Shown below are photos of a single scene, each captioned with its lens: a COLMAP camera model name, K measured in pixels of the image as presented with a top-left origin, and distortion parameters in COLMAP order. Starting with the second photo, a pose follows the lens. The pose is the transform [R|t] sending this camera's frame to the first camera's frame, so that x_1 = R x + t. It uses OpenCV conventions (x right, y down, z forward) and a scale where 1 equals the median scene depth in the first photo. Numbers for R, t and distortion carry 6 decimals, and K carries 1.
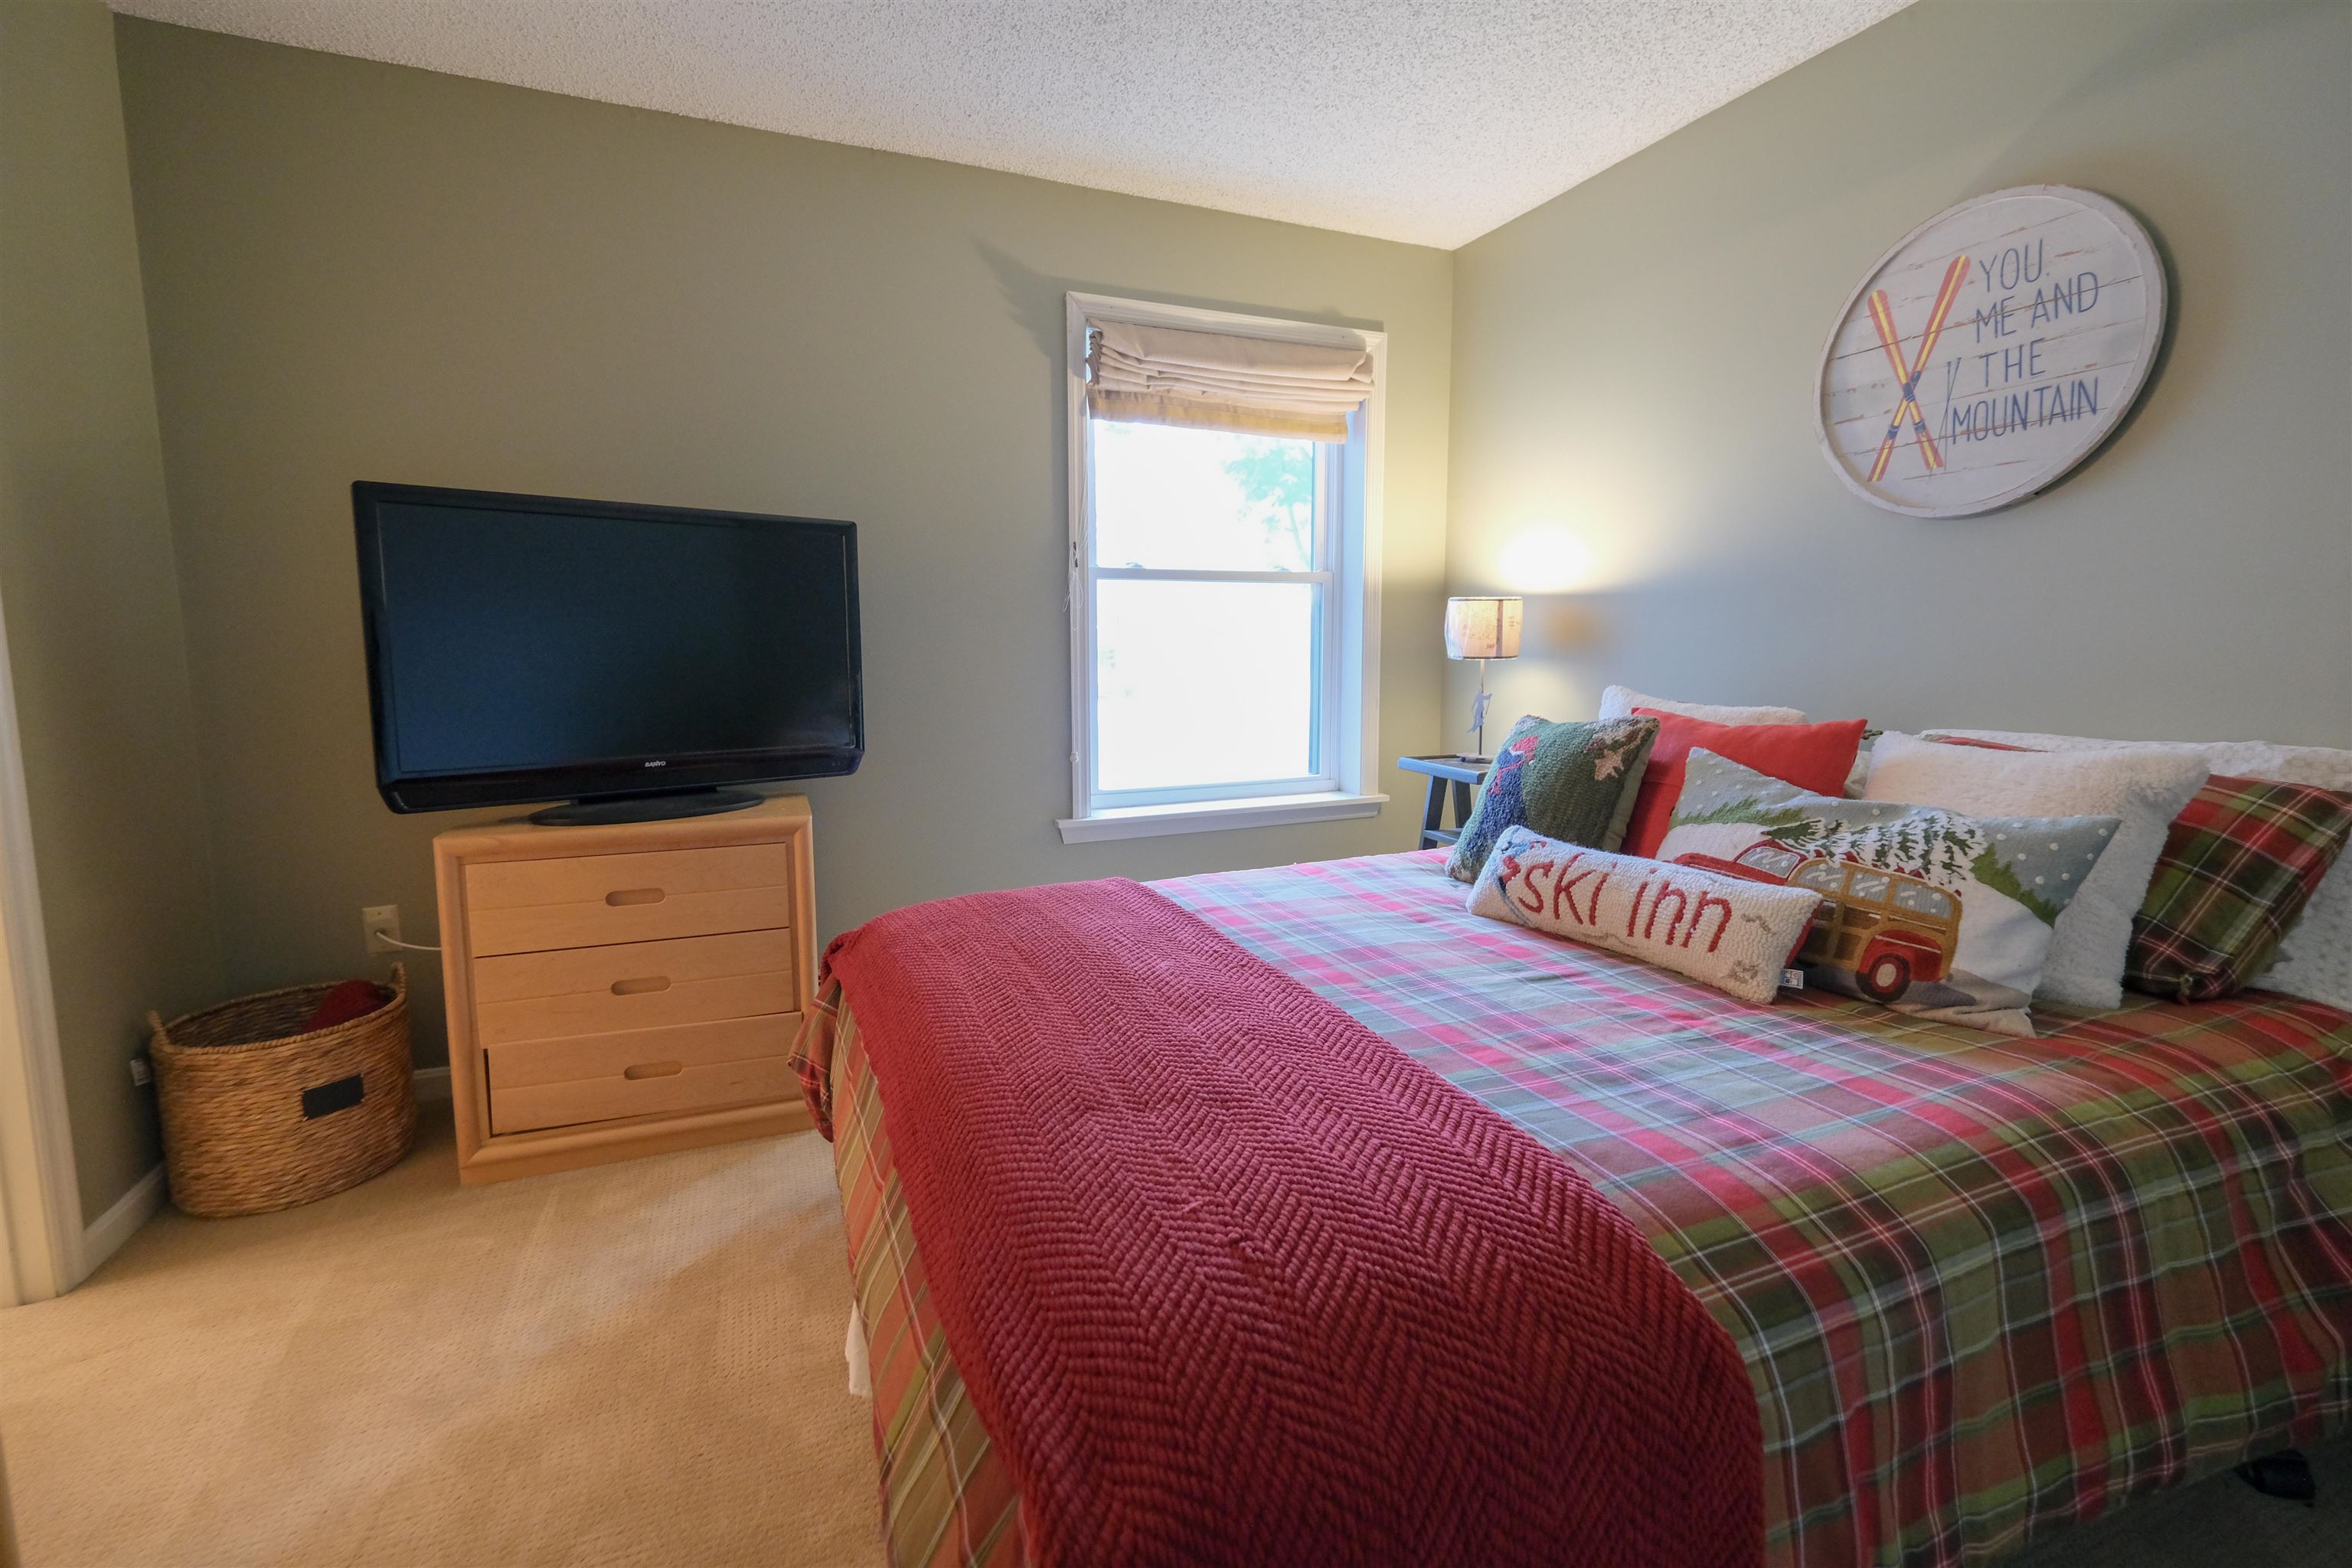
lens RADIAL K [[1018.9, 0, 1175.4], [0, 1018.9, 758.7], [0, 0, 1]] dist [-0.001650, -0.000512]
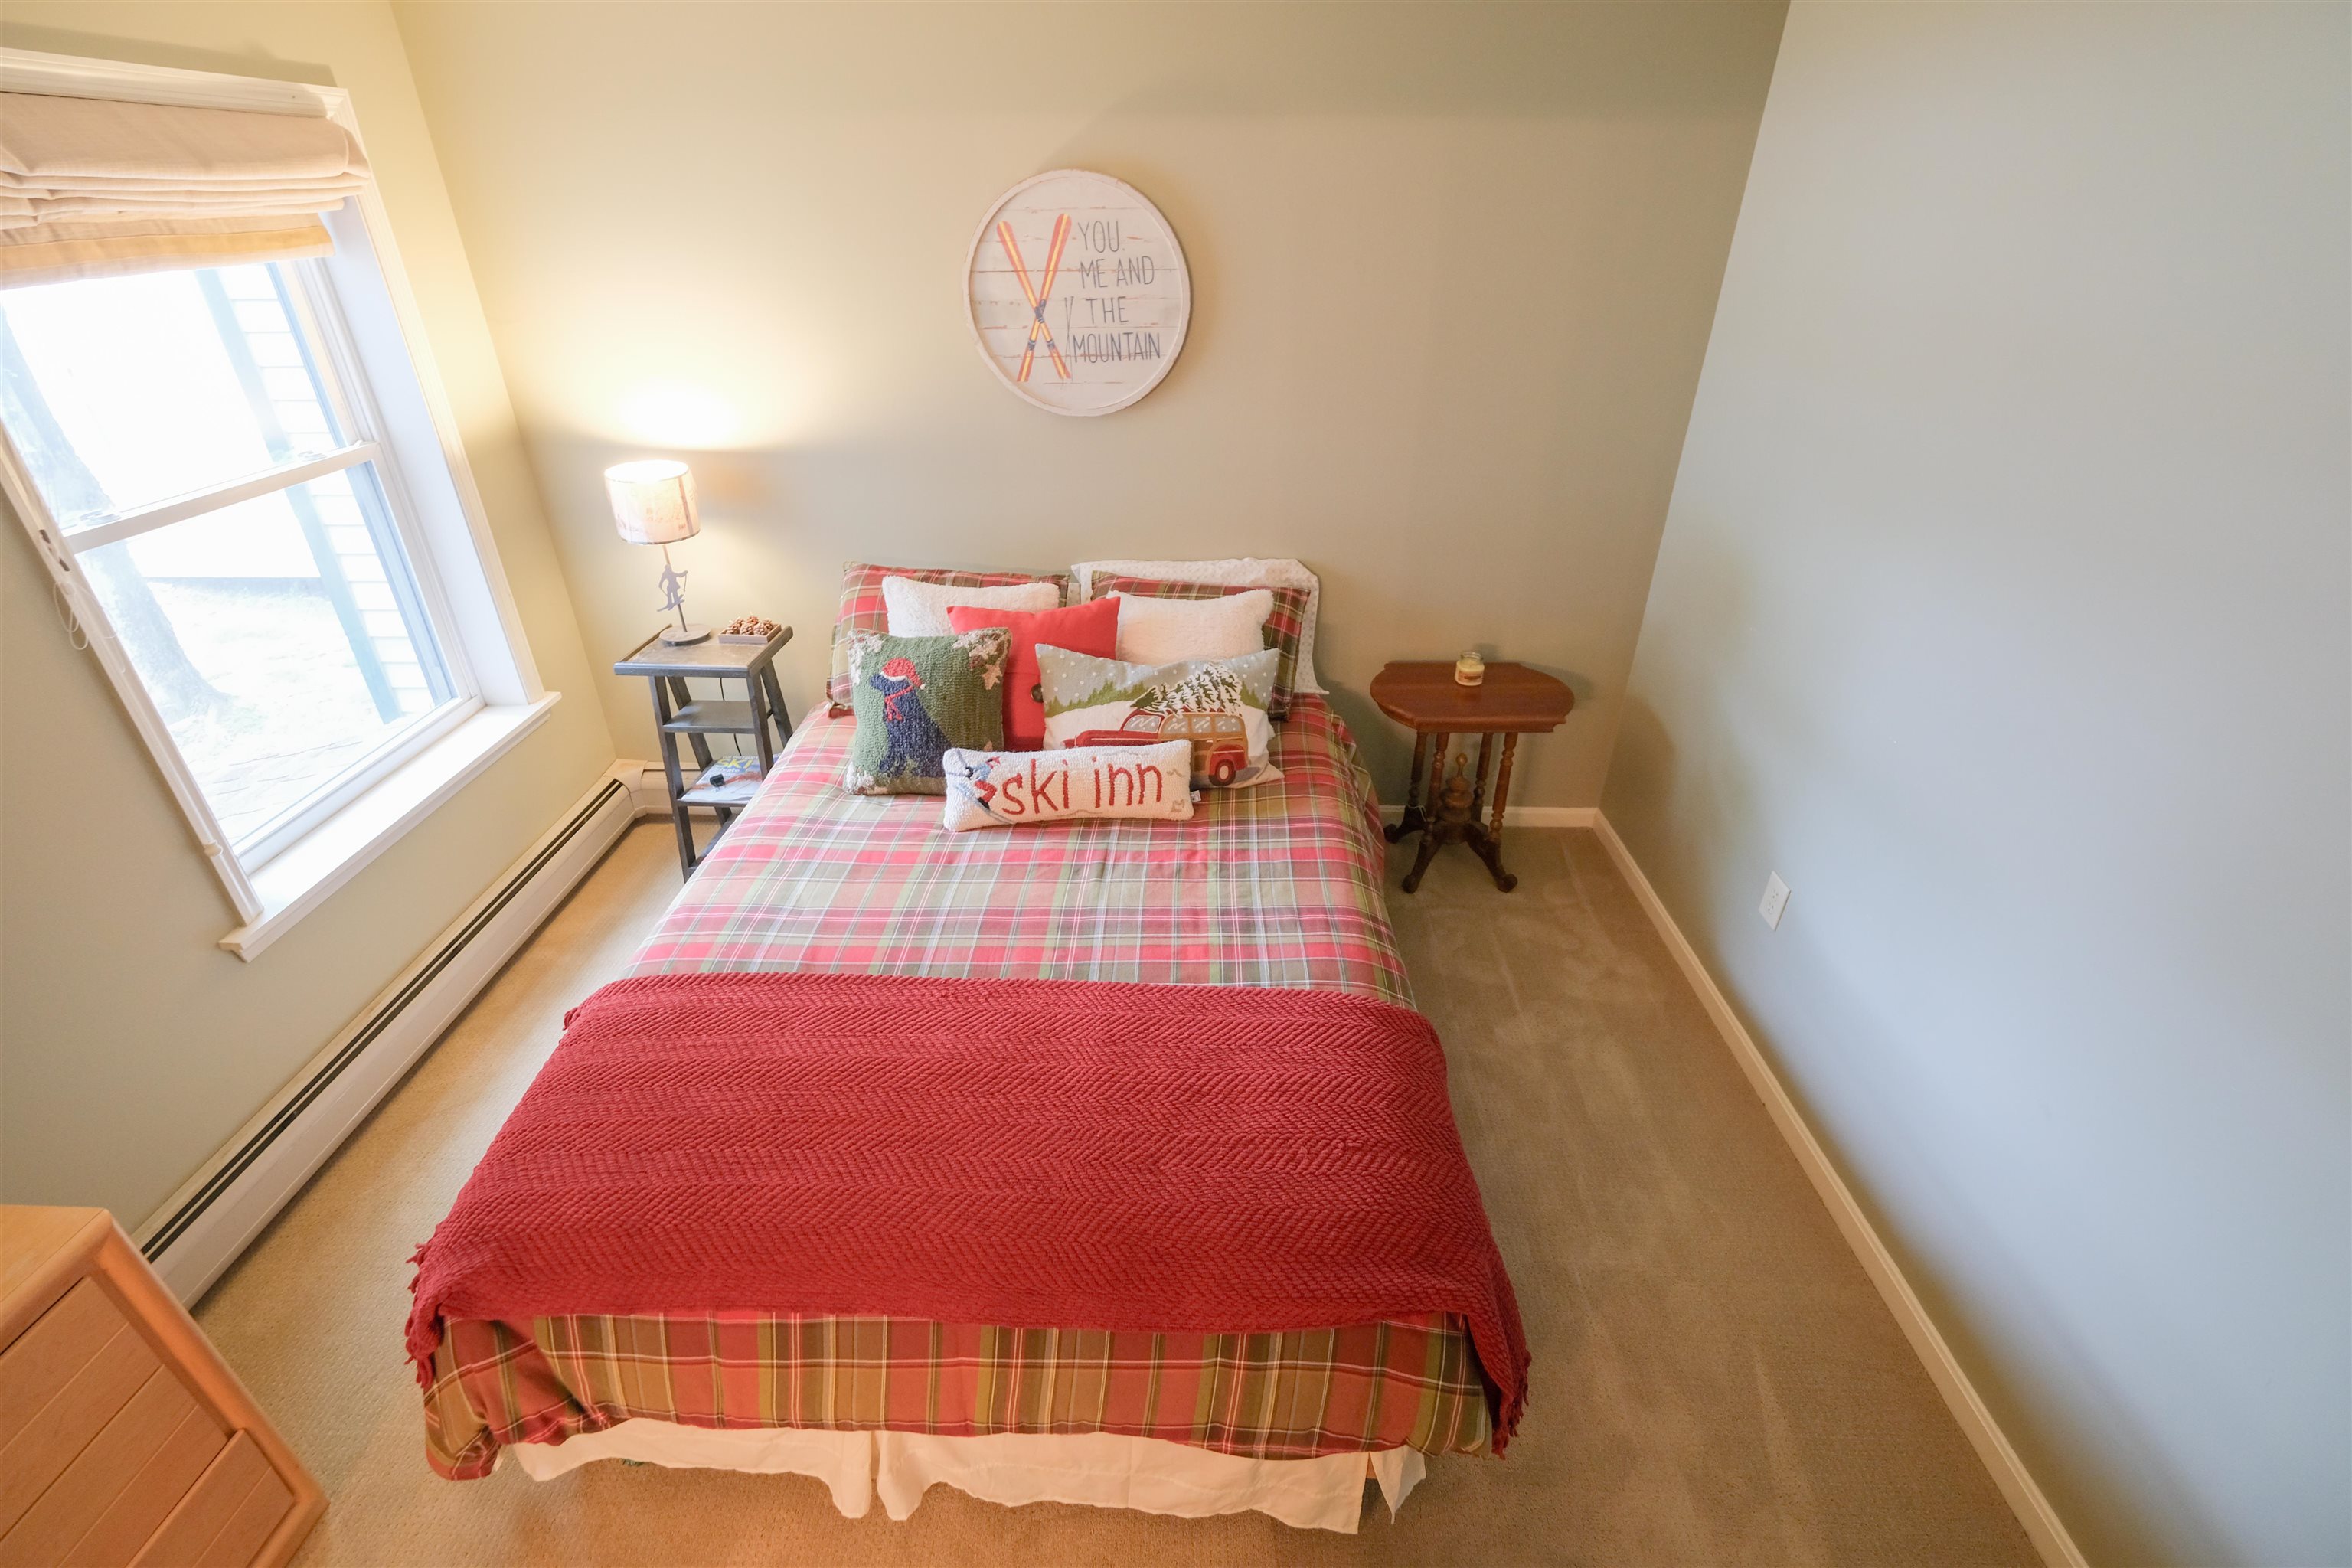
lens RADIAL K [[1018.9, 0, 1175.4], [0, 1018.9, 758.7], [0, 0, 1]] dist [-0.001650, -0.000512]
pose [[0.407299, -0.440239, 0.800186, -0.599432], [0.101658, 0.892562, 0.439317, -0.482437], [-0.907620, -0.097588, 0.408293, 0.295429]]
